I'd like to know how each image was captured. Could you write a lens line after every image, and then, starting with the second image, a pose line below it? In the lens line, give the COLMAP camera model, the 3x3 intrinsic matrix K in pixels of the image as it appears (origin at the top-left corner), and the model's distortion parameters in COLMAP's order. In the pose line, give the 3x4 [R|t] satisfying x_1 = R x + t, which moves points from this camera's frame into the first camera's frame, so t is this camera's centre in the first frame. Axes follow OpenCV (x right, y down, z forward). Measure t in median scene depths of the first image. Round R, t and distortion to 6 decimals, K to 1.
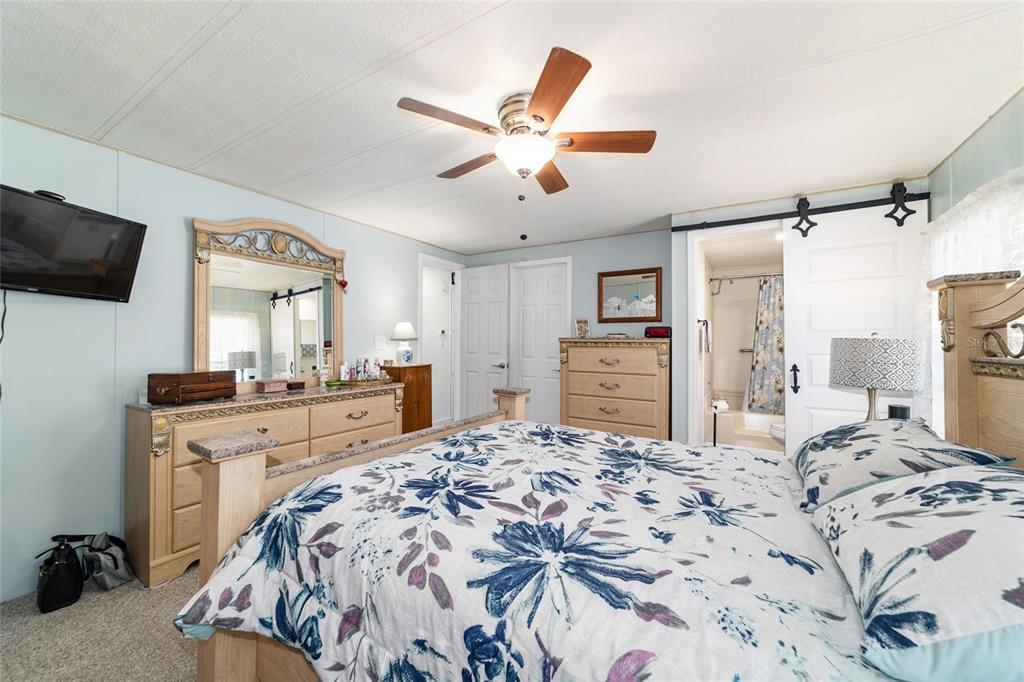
lens RADIAL K [[397.5, 0, 507.1], [0, 397.5, 343.9], [0, 0, 1]] dist [-0.004290, 0.000279]
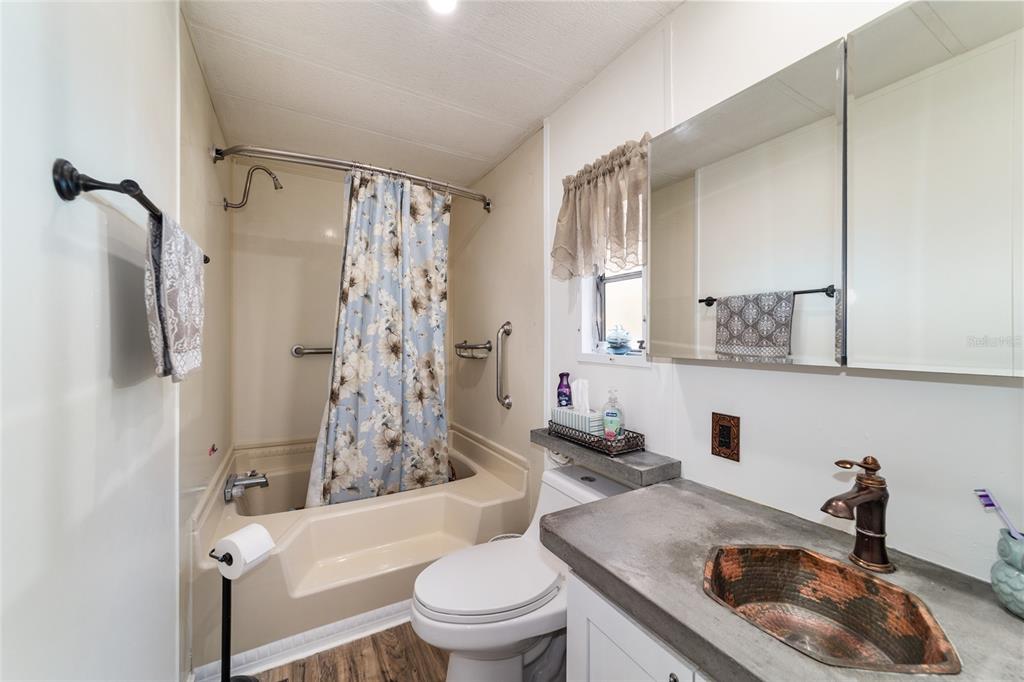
lens RADIAL K [[397.5, 0, 508.6], [0, 397.5, 339.9], [0, 0, 1]] dist [-0.004290, 0.000279]
pose [[0.490146, -0.002609, 0.871636, 0.364936], [0.001066, 0.999997, 0.002394, 0.003592], [-0.871640, -0.000244, 0.490147, 0.663918]]
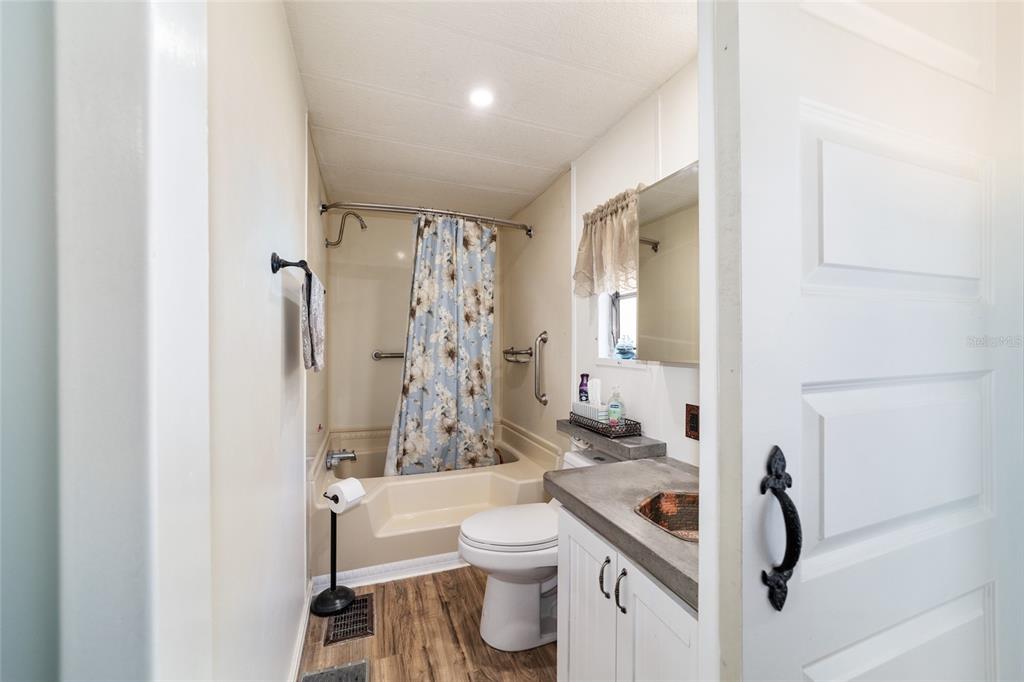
lens RADIAL K [[397.5, 0, 507.6], [0, 397.5, 345.3], [0, 0, 1]] dist [-0.004290, 0.000279]
pose [[0.620648, -0.000072, 0.784089, 0.305843], [0.000065, 1.000000, 0.000040, 0.002846], [-0.784089, 0.000026, 0.620648, 0.589220]]
